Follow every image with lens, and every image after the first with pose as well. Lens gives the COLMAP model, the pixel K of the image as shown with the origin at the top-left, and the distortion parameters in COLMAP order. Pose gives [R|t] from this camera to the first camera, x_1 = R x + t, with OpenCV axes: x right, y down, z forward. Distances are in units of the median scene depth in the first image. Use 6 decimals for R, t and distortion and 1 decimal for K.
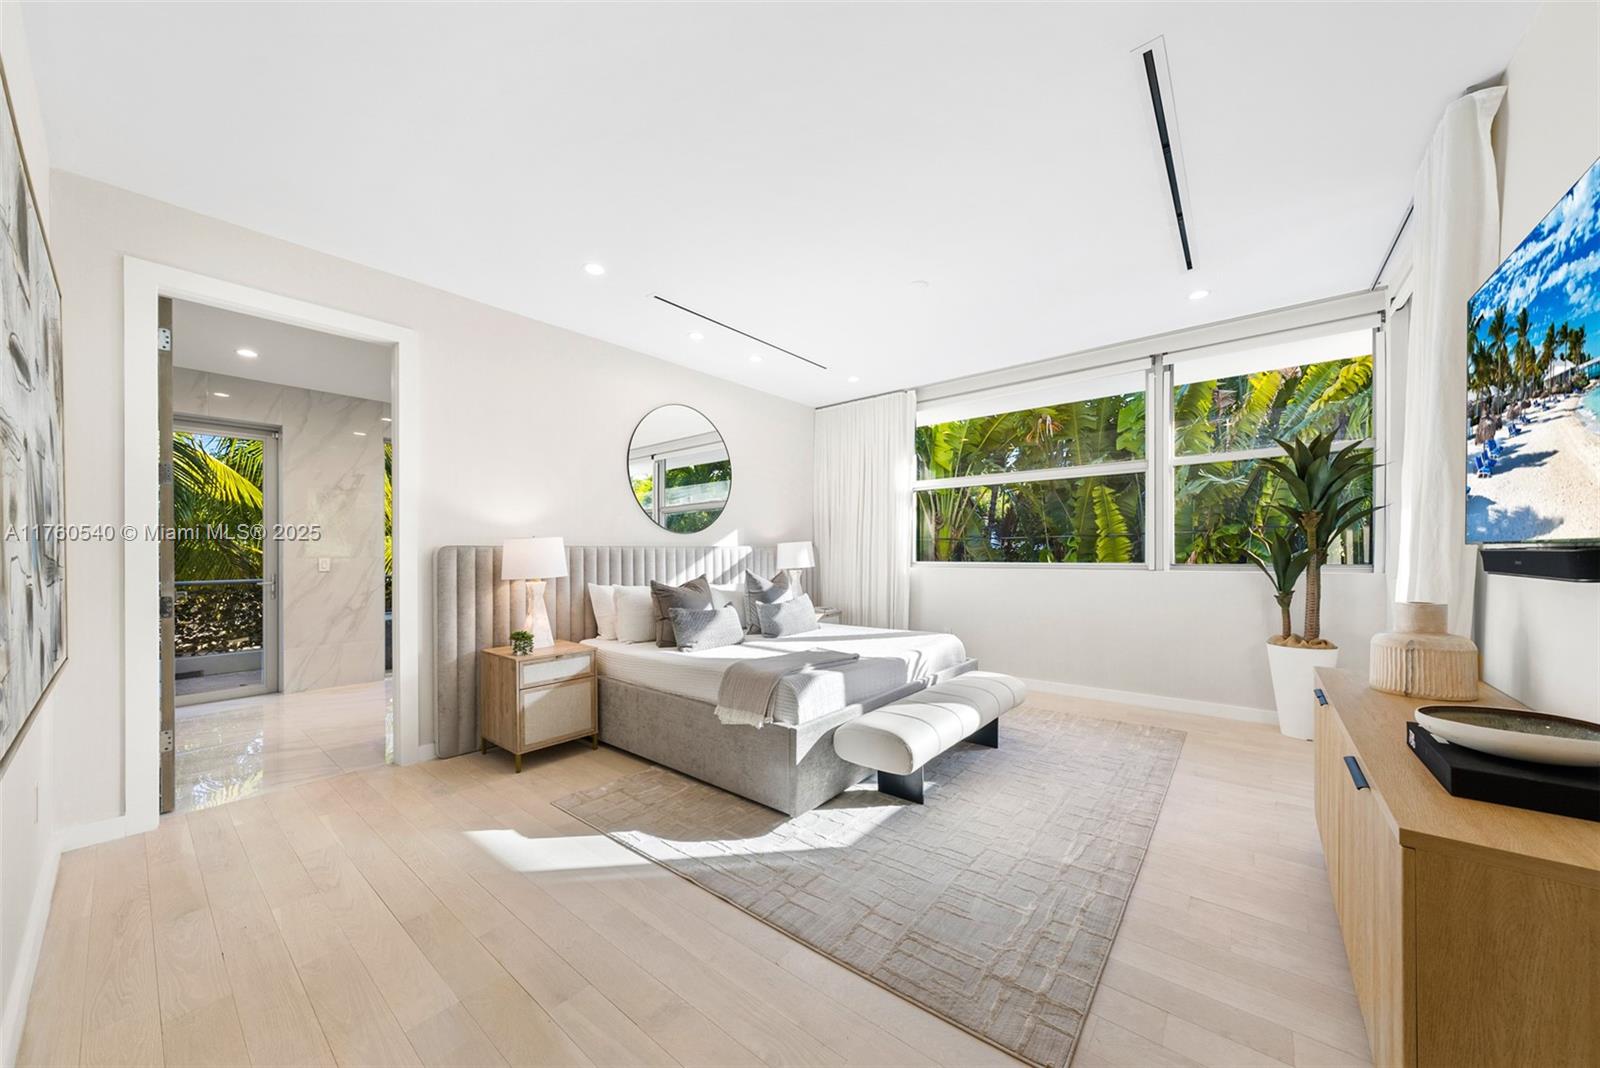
lens RADIAL K [[573.9, 0, 807.2], [0, 573.9, 549.4], [0, 0, 1]] dist [0.001347, 0.000064]
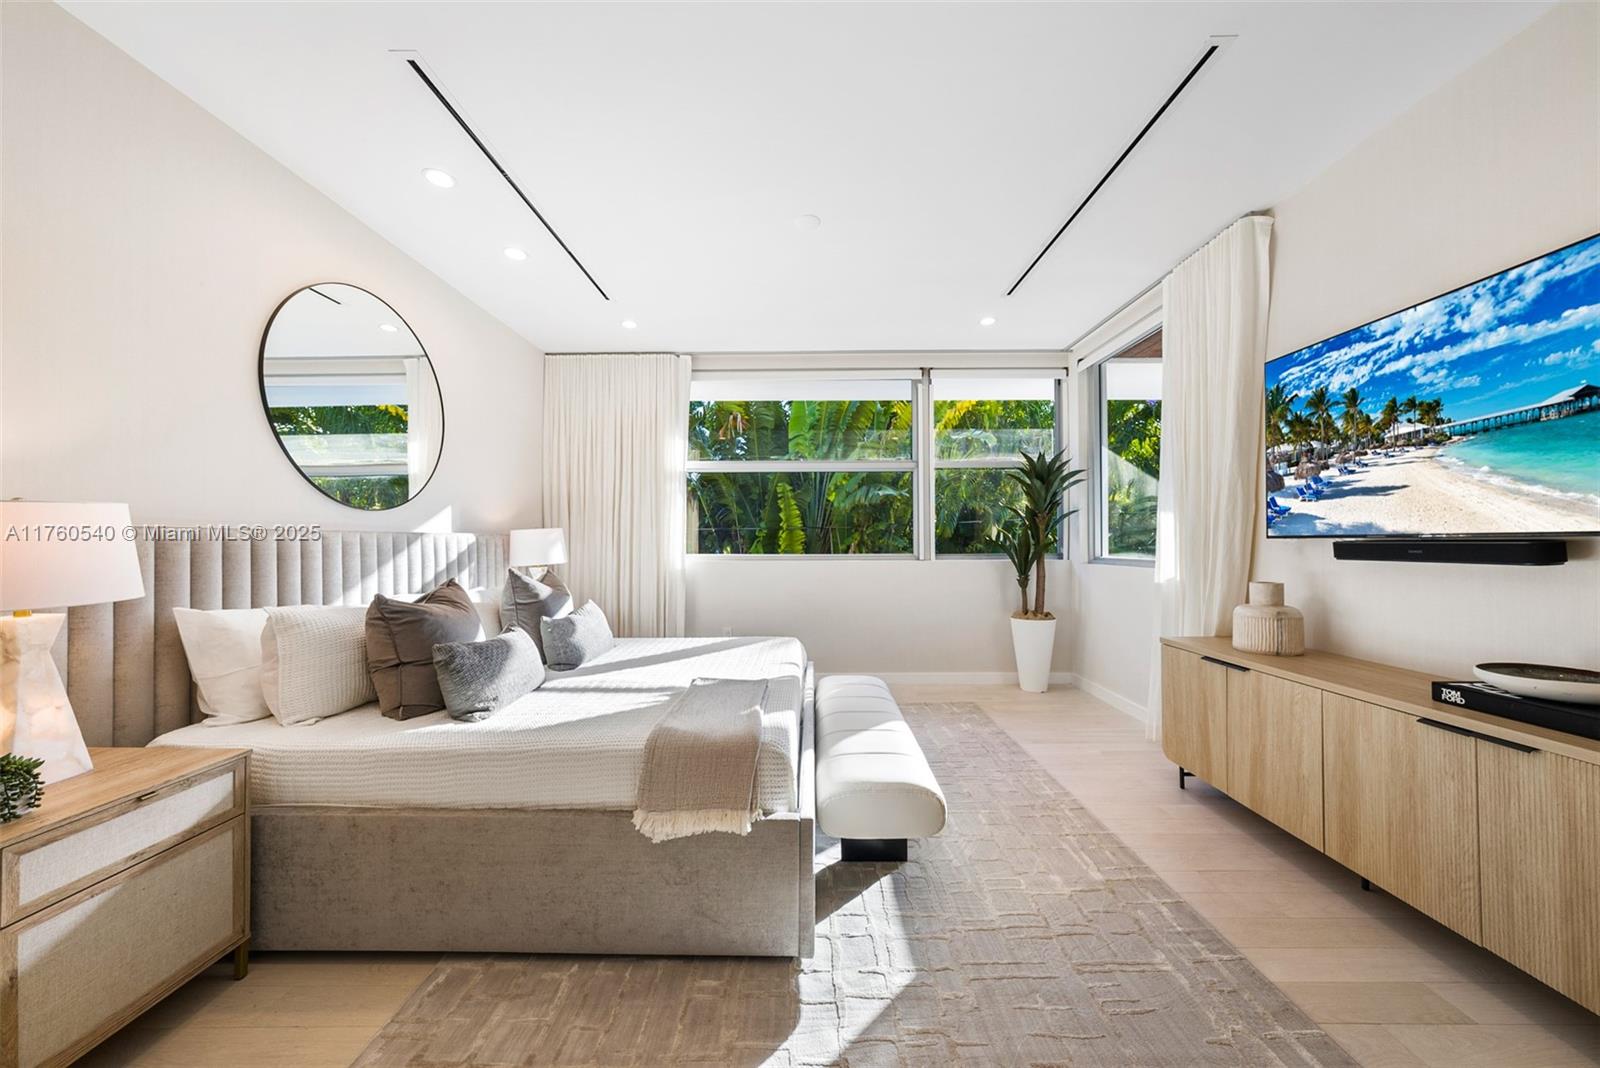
lens RADIAL K [[546.4, 0, 800.0], [0, 546.4, 534.0], [0, 0, 1]] dist [0.007681, -0.000023]
pose [[0.766130, 0.020812, 0.642348, -0.322399], [-0.018705, 0.999774, -0.010083, -0.004741], [-0.642413, -0.004291, 0.766347, 0.390118]]
